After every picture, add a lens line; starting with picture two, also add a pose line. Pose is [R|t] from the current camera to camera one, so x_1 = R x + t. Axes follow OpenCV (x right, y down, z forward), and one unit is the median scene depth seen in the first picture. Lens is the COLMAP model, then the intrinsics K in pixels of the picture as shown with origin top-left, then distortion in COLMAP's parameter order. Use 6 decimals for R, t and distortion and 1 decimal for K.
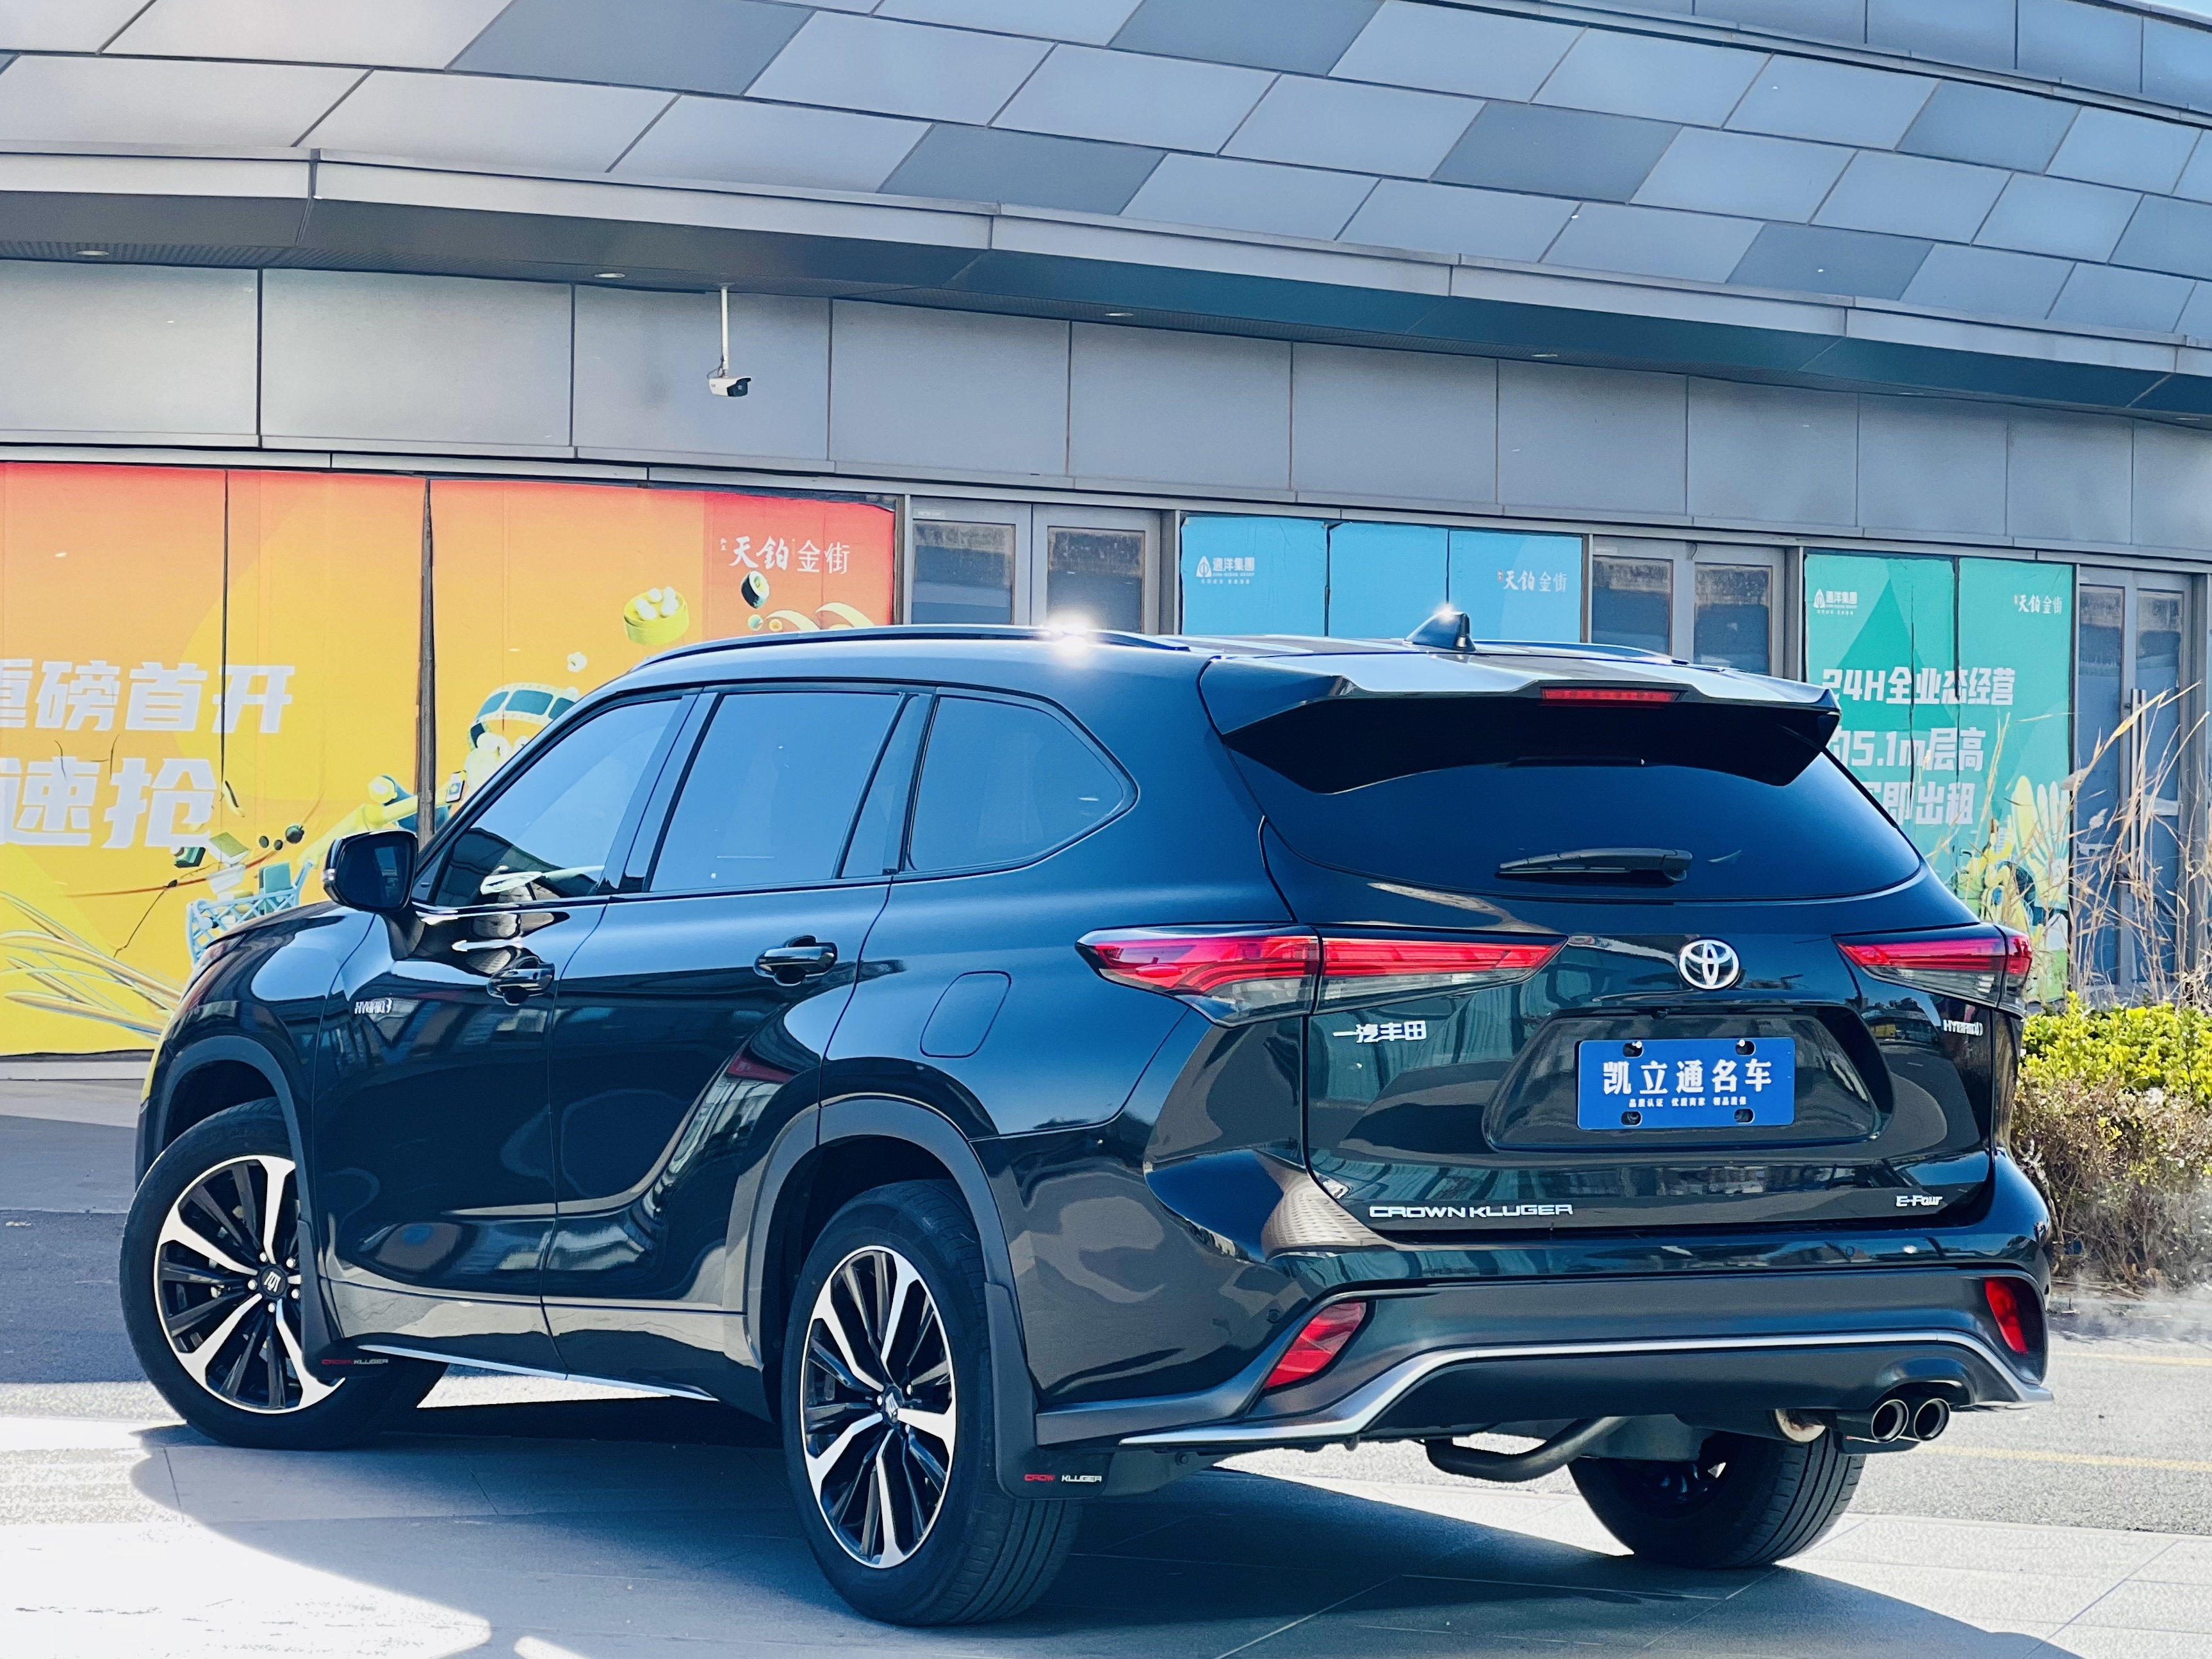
lens RADIAL K [[6324.7, 0, 1106.0], [0, 6324.7, 829.5], [0, 0, 1]] dist [0.088358, 1.335542]
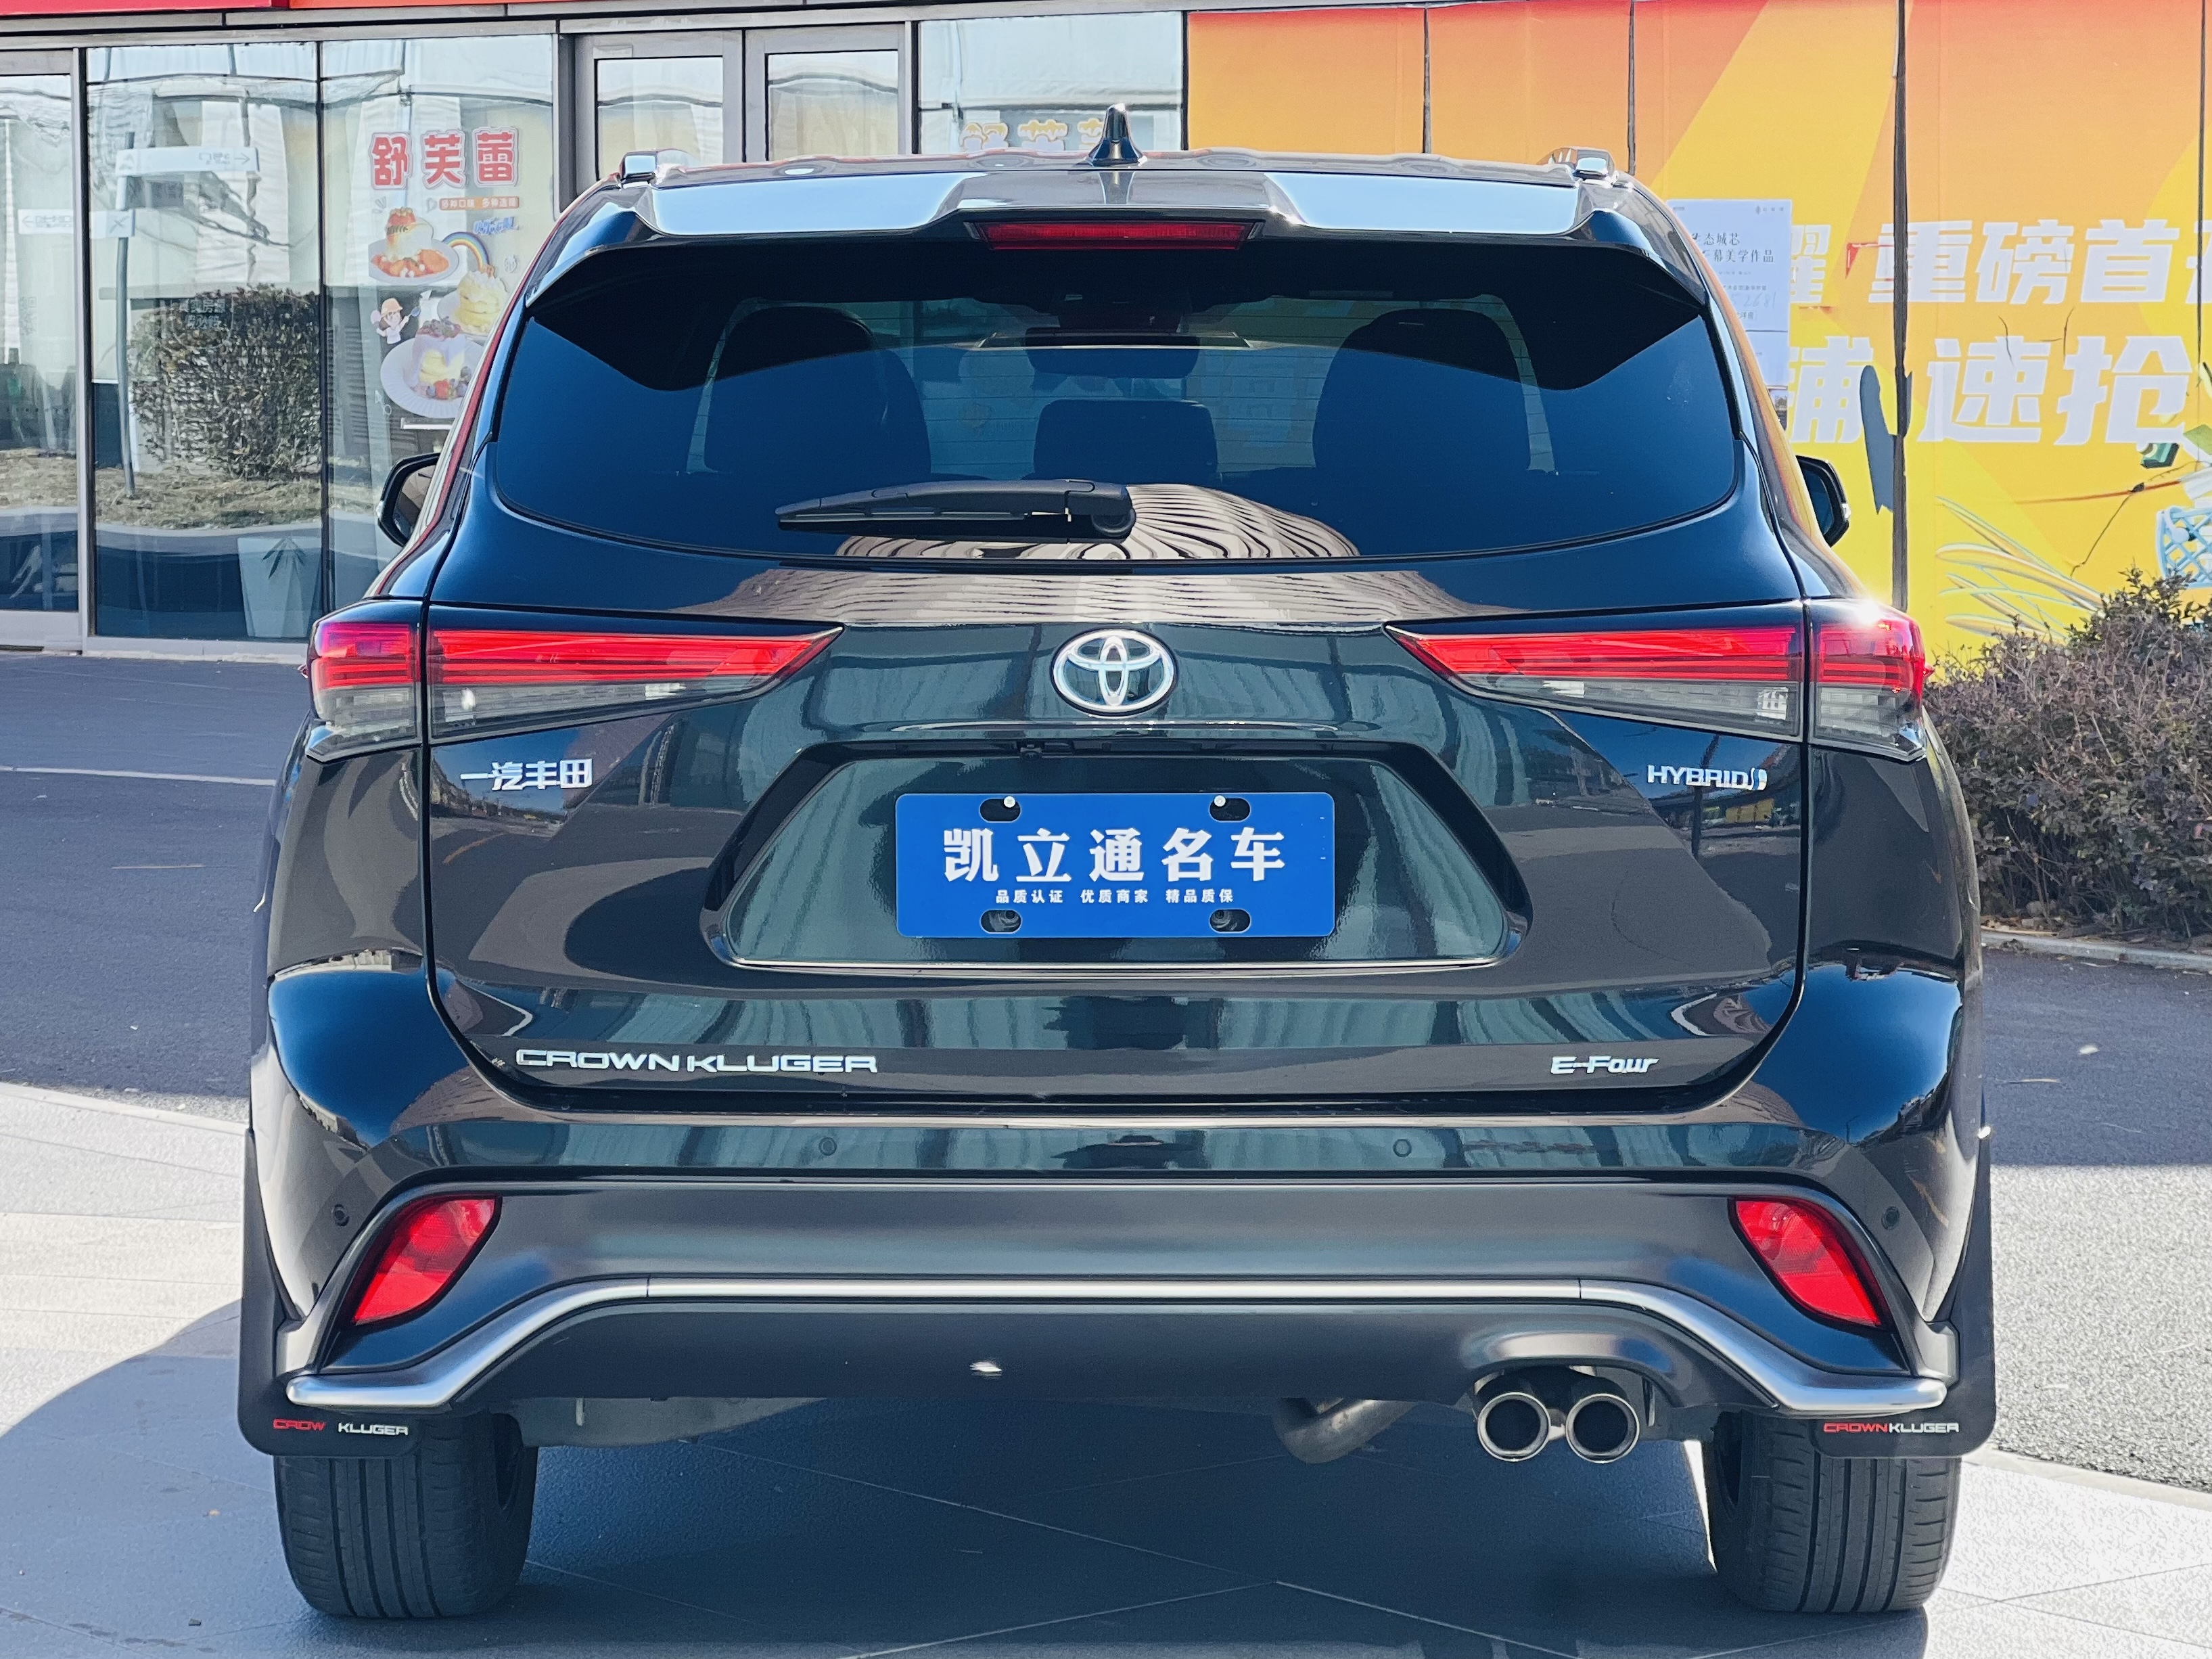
lens RADIAL K [[6325.6, 0, 1106.0], [0, 6325.6, 829.5], [0, 0, 1]] dist [0.088358, 1.335542]
pose [[0.831438, 0.029642, -0.554827, 0.428956], [0.007393, 0.997897, 0.064393, -0.002757], [0.555569, -0.057640, 0.829470, 0.491414]]
